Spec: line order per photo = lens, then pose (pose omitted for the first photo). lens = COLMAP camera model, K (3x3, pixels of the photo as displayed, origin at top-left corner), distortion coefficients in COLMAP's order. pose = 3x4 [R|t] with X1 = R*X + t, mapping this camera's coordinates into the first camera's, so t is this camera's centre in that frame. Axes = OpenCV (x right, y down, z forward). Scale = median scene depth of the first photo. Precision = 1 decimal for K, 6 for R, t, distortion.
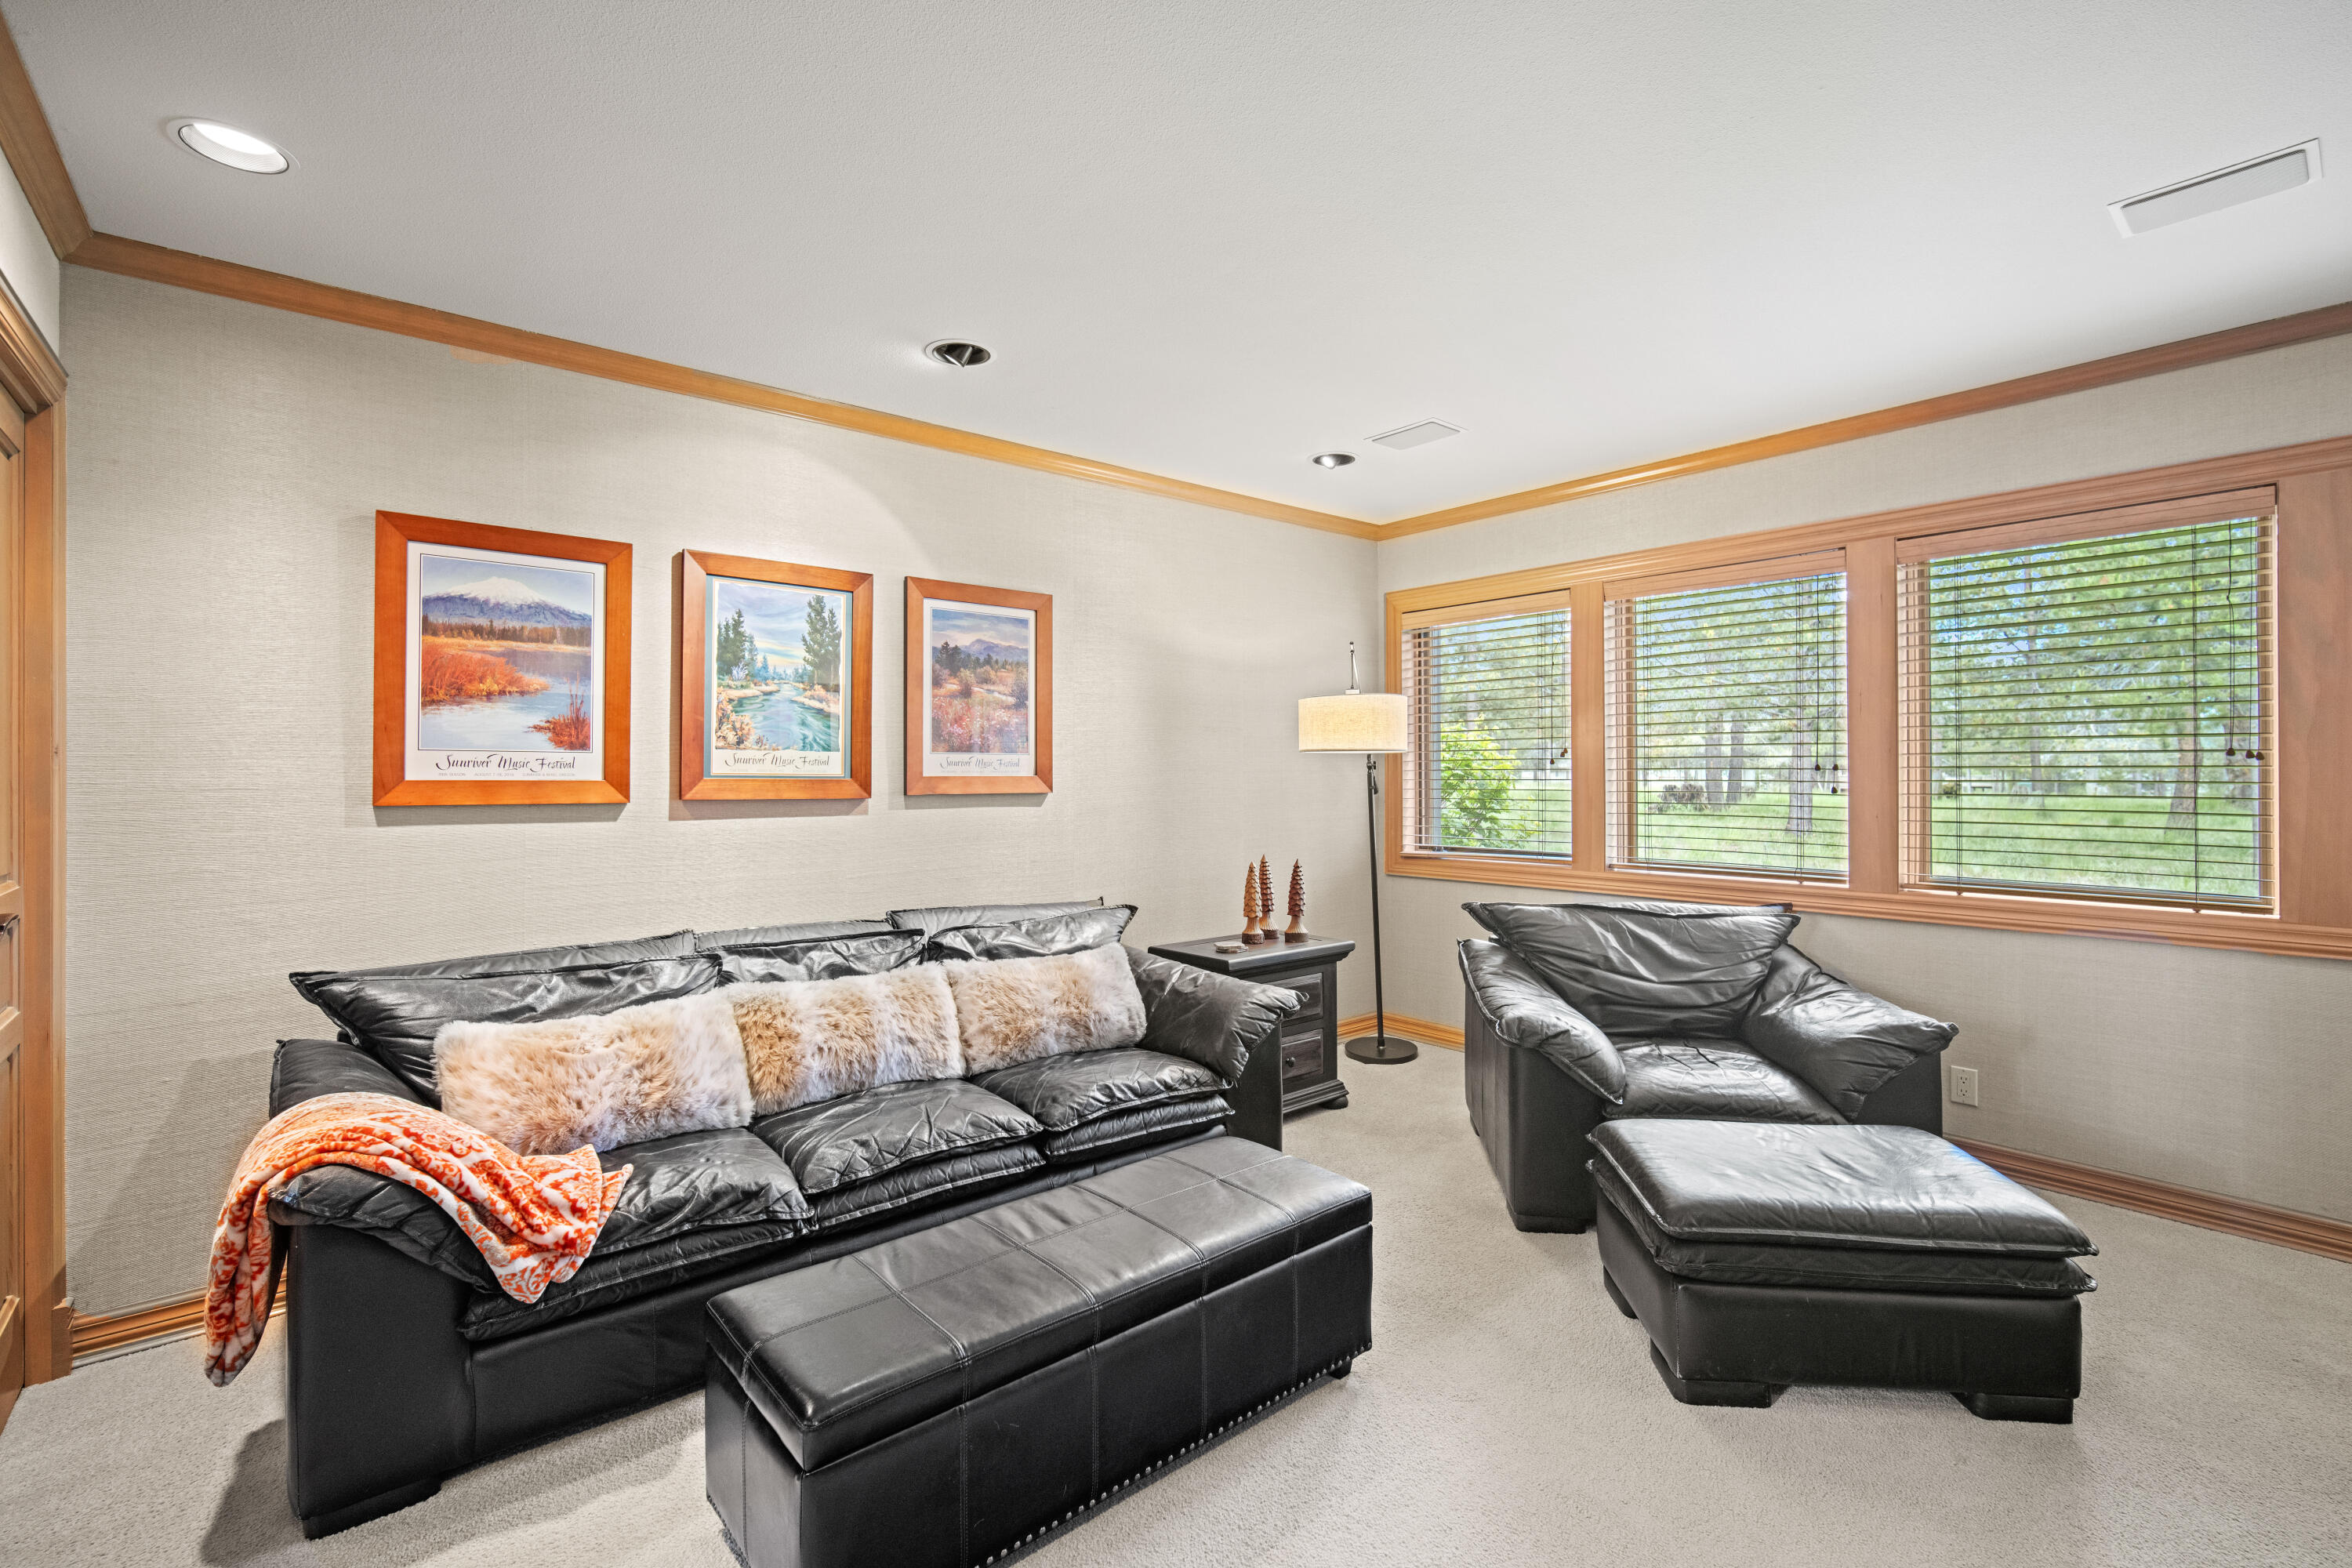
lens RADIAL K [[1034.5, 0, 1166.7], [0, 1034.5, 782.0], [0, 0, 1]] dist [-0.005680, 0.000131]
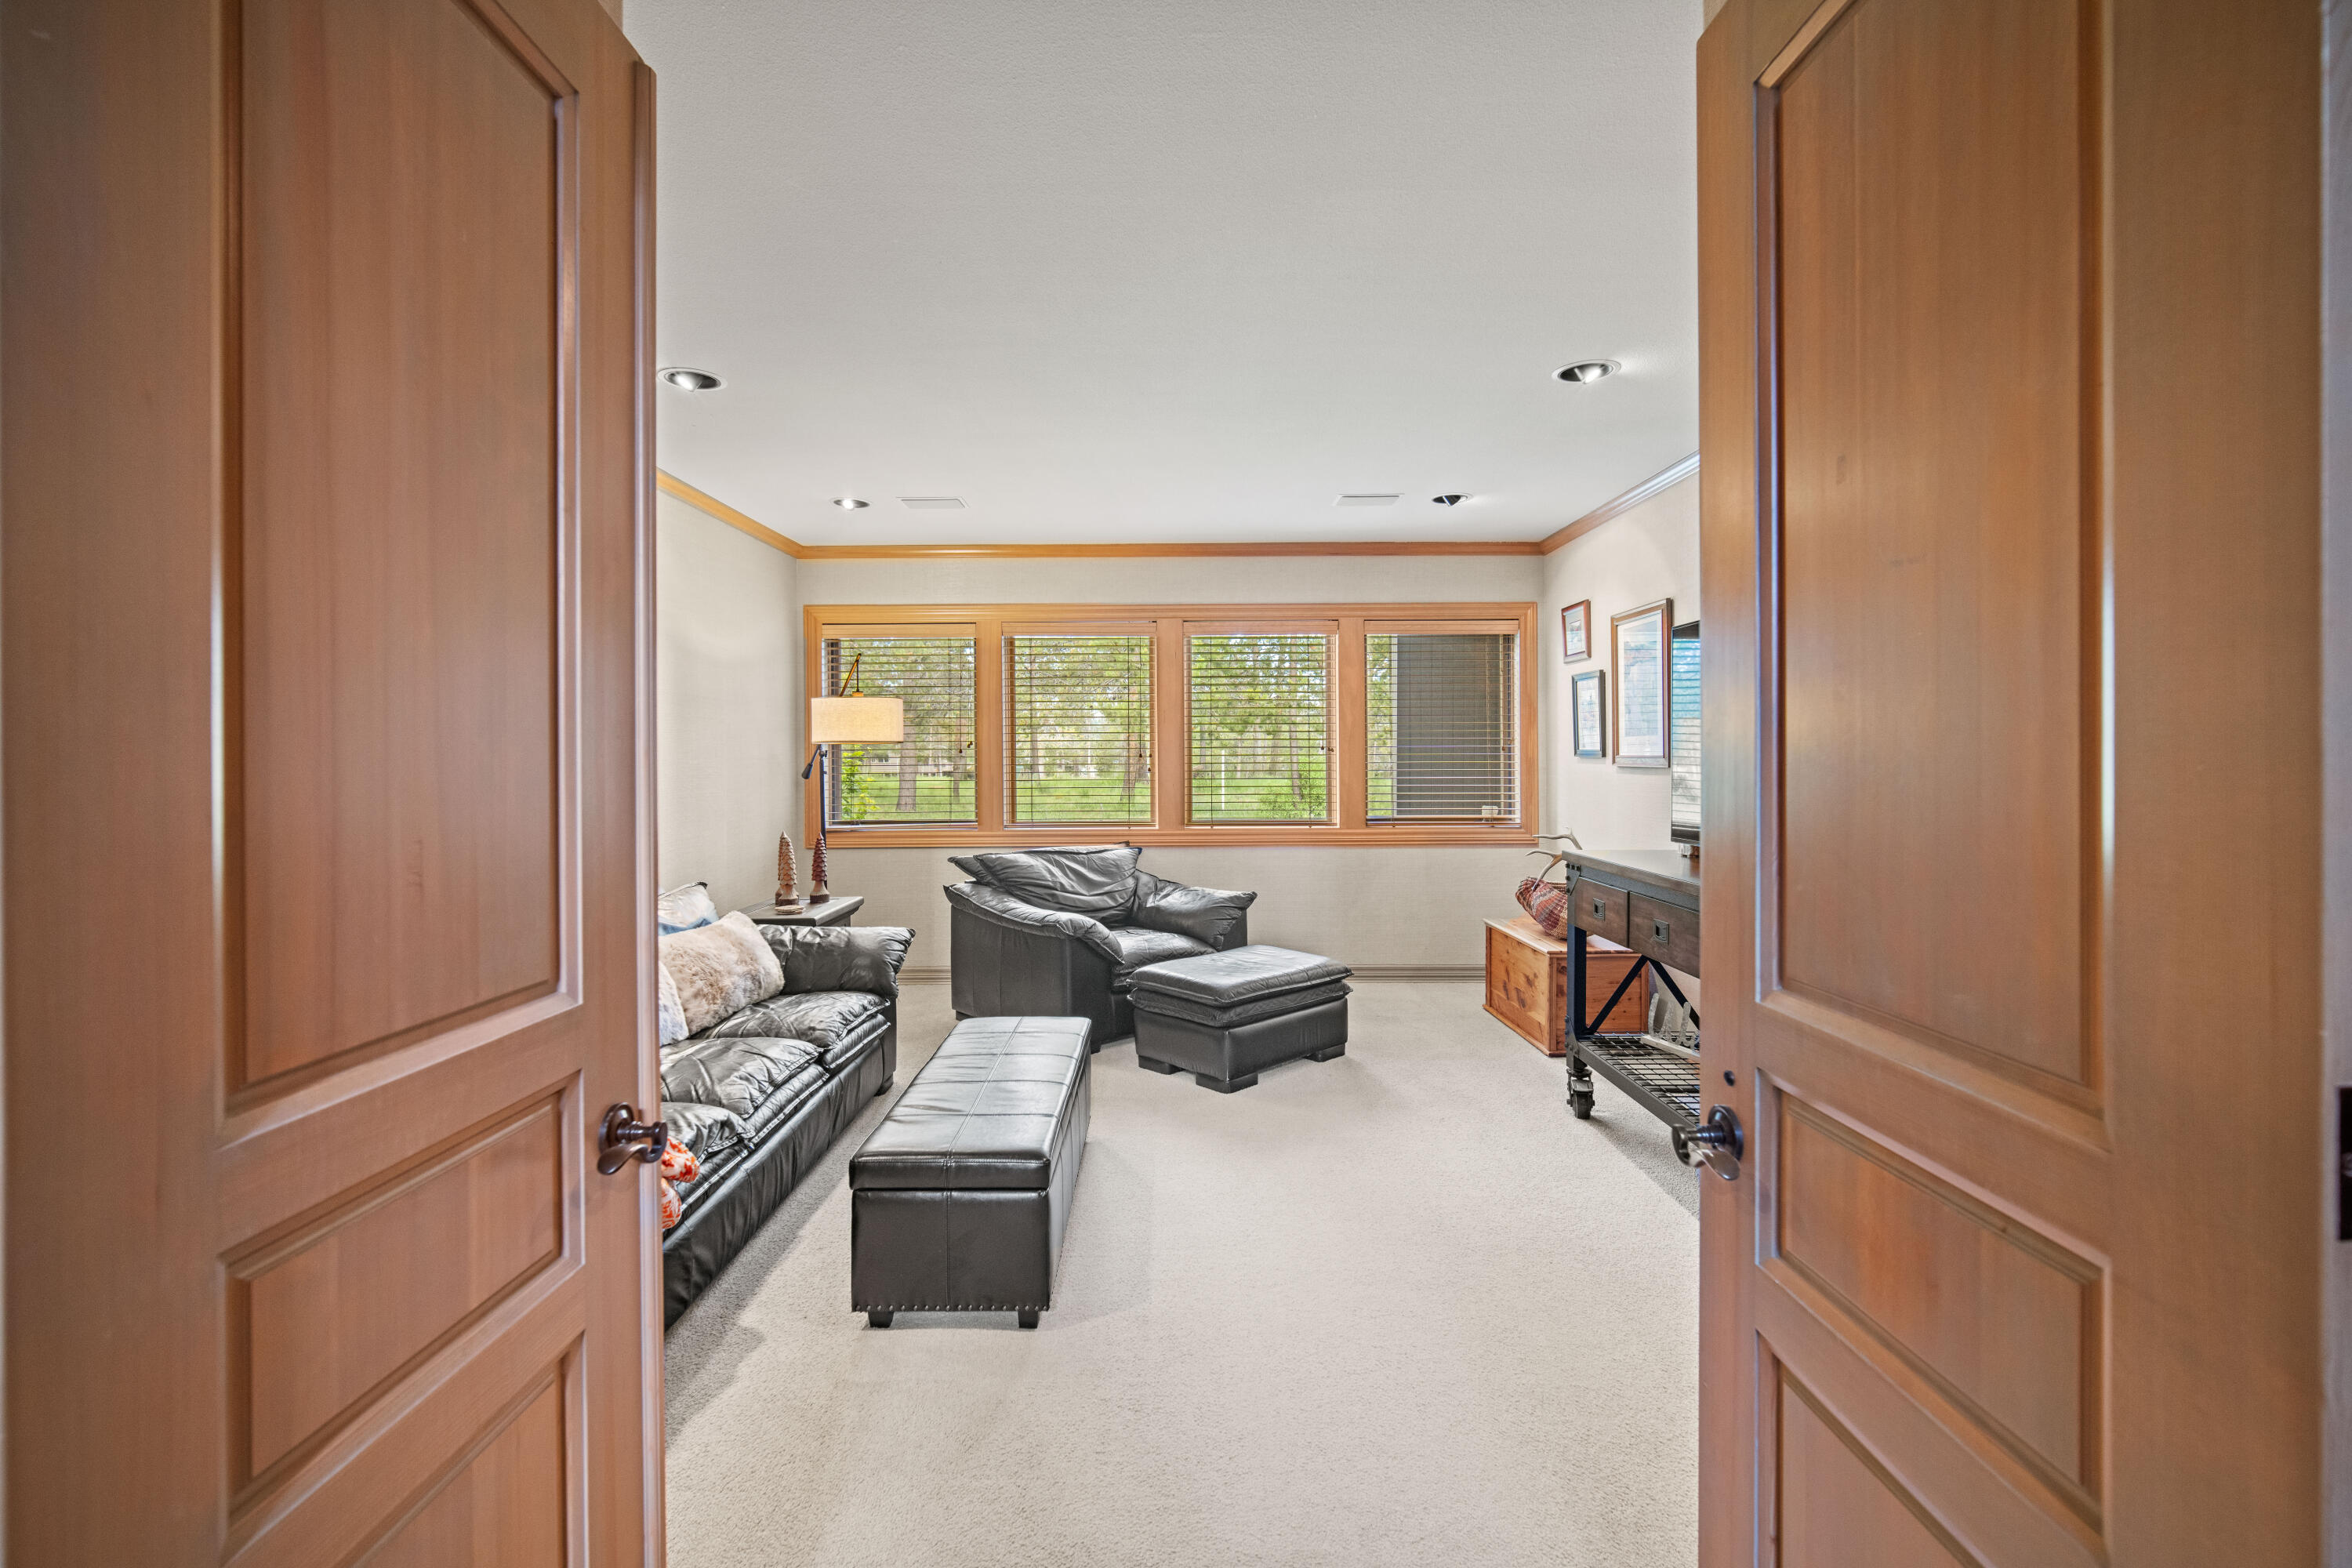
lens RADIAL K [[1034.5, 0, 1166.7], [0, 1034.5, 782.0], [0, 0, 1]] dist [-0.005680, 0.000131]
pose [[0.649394, -0.018403, 0.760229, -0.619409], [0.010993, 0.999830, 0.014814, 0.003753], [-0.760373, -0.001263, 0.649486, -0.084307]]
